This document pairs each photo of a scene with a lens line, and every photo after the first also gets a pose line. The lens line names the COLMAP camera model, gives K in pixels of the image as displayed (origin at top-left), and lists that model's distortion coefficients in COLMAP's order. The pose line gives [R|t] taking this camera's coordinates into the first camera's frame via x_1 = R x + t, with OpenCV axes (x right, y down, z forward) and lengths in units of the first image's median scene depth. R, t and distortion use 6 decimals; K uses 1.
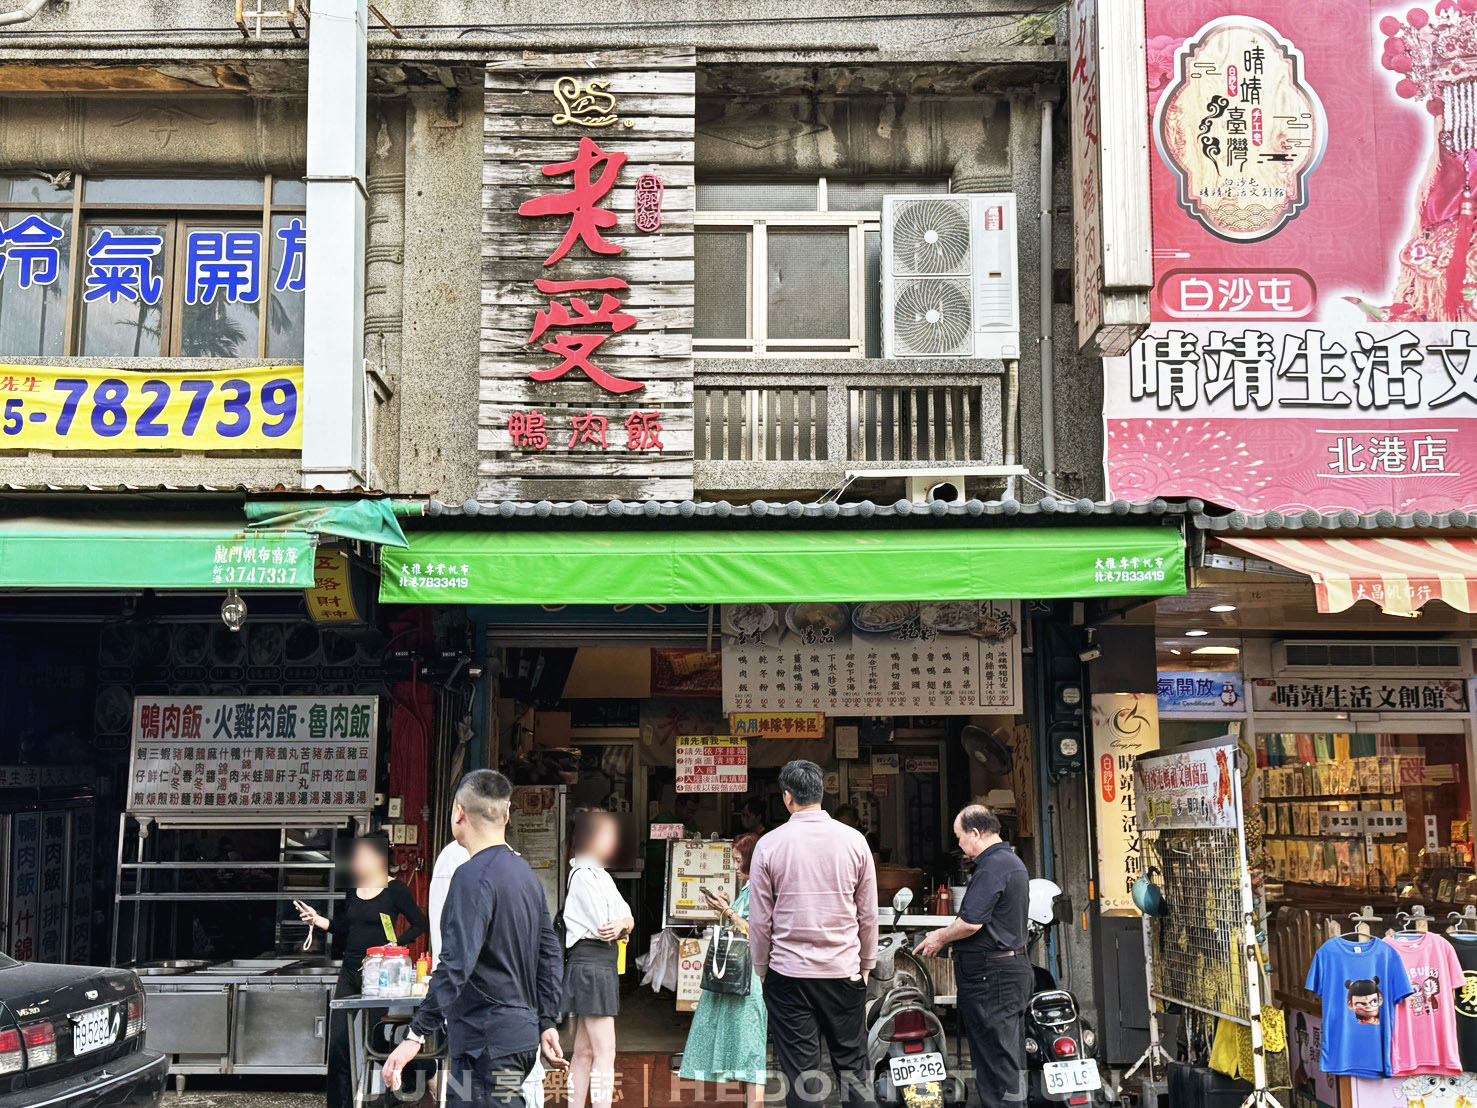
lens RADIAL K [[1582.7, 0, 738.5], [0, 1582.7, 554.0], [0, 0, 1]] dist [0.162983, -0.384398]
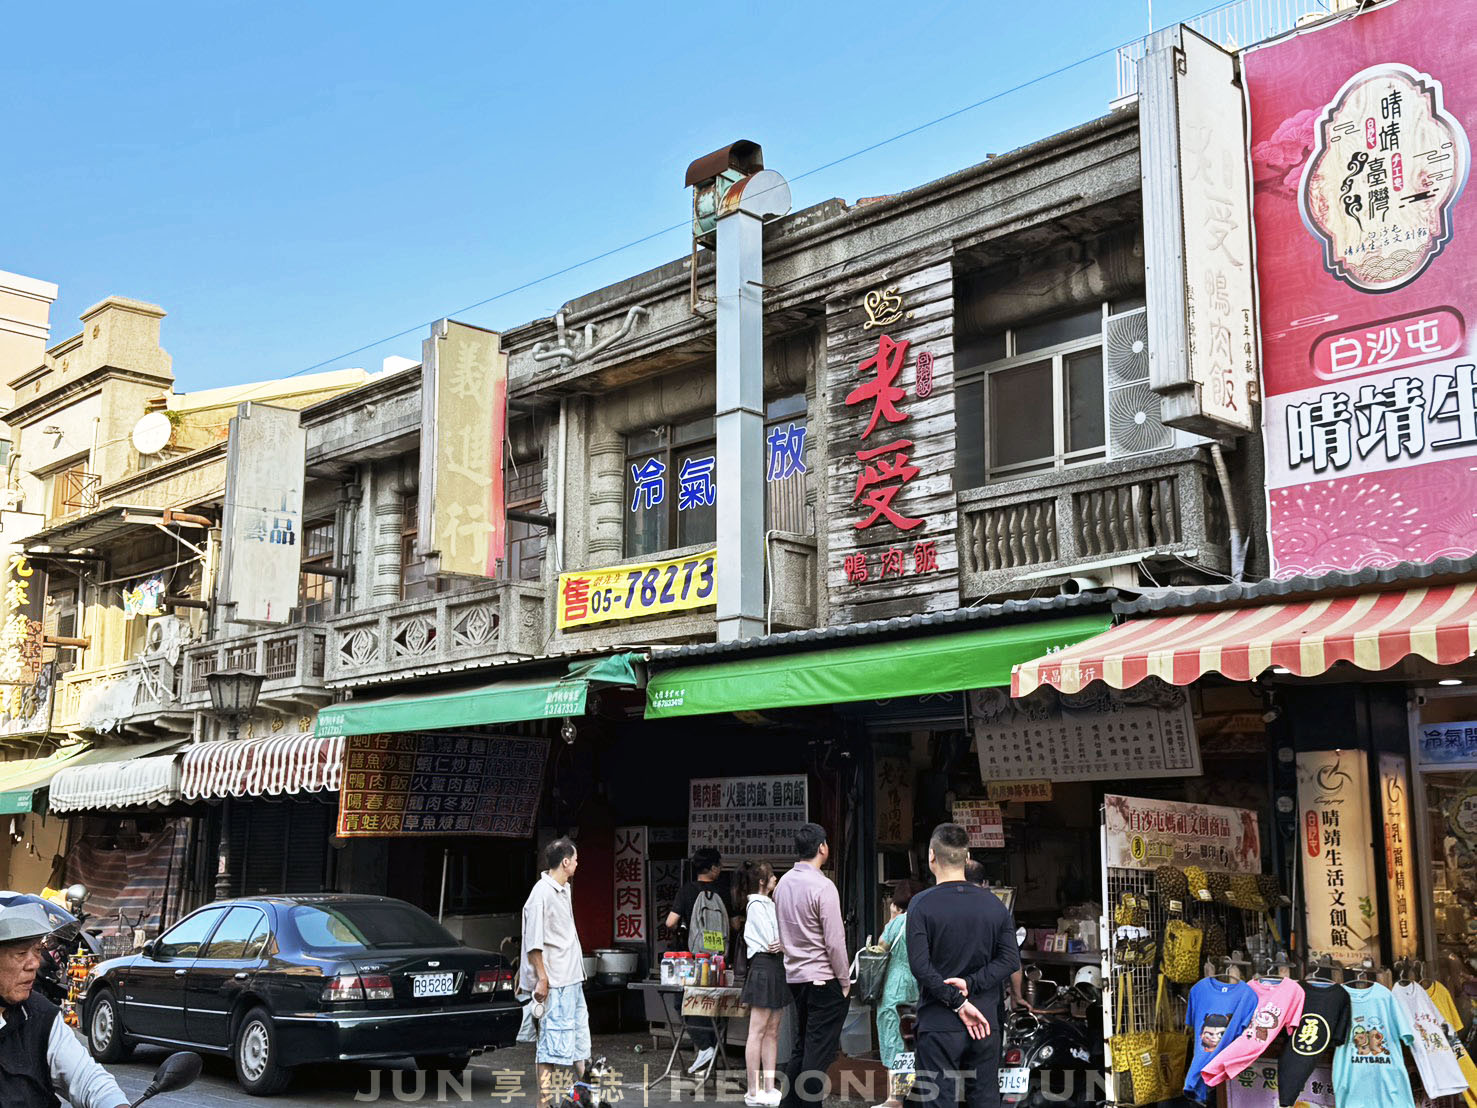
lens RADIAL K [[1582.7, 0, 738.5], [0, 1582.7, 554.0], [0, 0, 1]] dist [0.162983, -0.384398]
pose [[0.702432, -0.130213, -0.699738, 0.716389], [0.109065, 0.991204, -0.074967, -0.001686], [0.703345, -0.023658, 0.710455, 0.003133]]
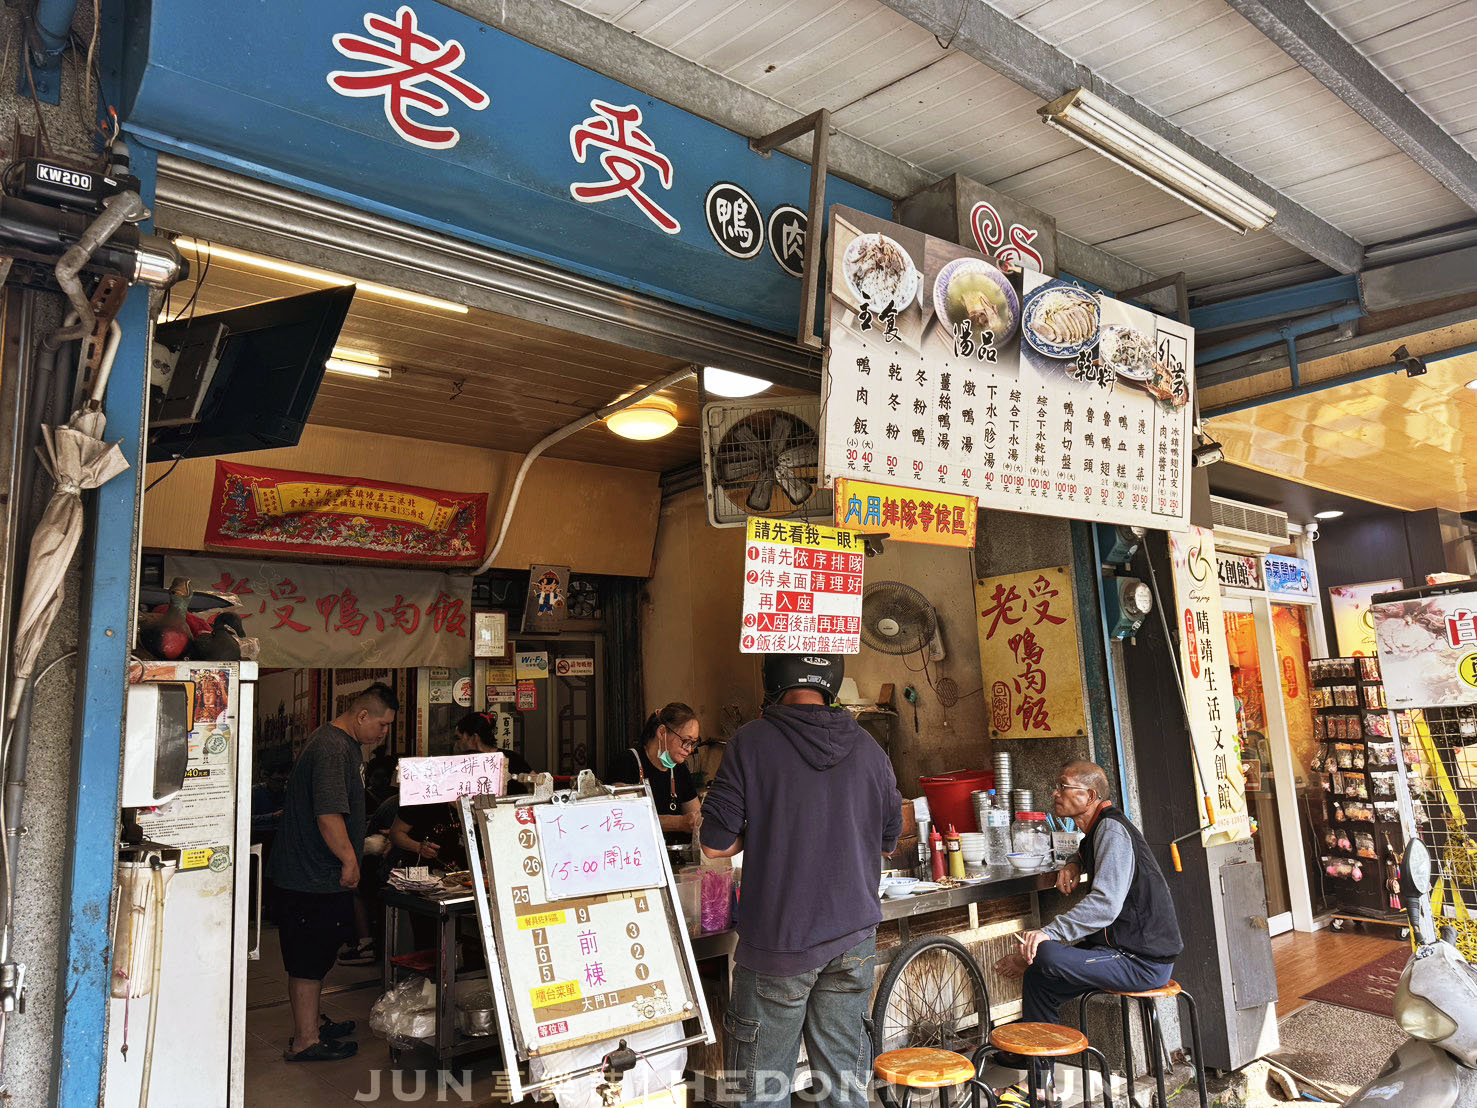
lens RADIAL K [[1027.9, 0, 743.3], [0, 1027.9, 553.6], [0, 0, 1]] dist [0.188978, -0.395600]
pose [[0.769294, 0.074490, 0.634538, -0.202251], [-0.060777, 0.997208, -0.043380, 0.131817], [-0.635998, -0.005193, 0.771673, 0.769377]]
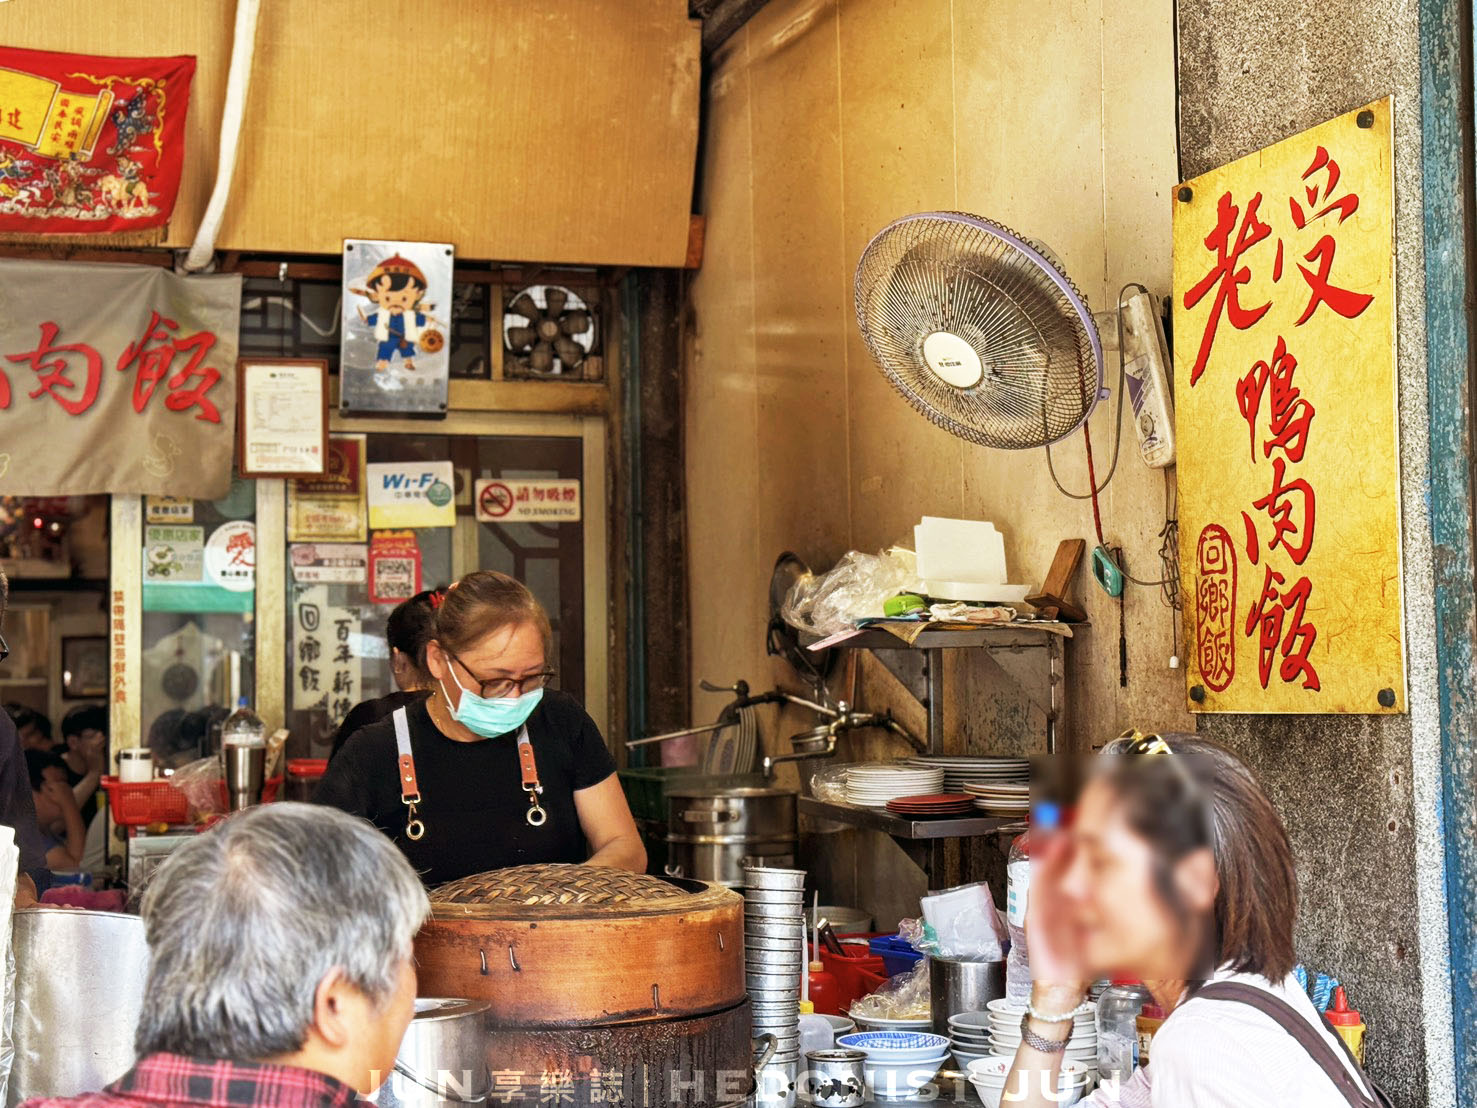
lens RADIAL K [[2216.7, 0, 737.3], [0, 2216.7, 558.6], [0, 0, 1]] dist [0.143318, -0.054509]
pose [[0.954365, 0.003248, 0.298625, 0.036993], [-0.034393, 0.994483, 0.099101, 0.139014], [-0.296656, -0.104849, 0.949211, 0.792287]]
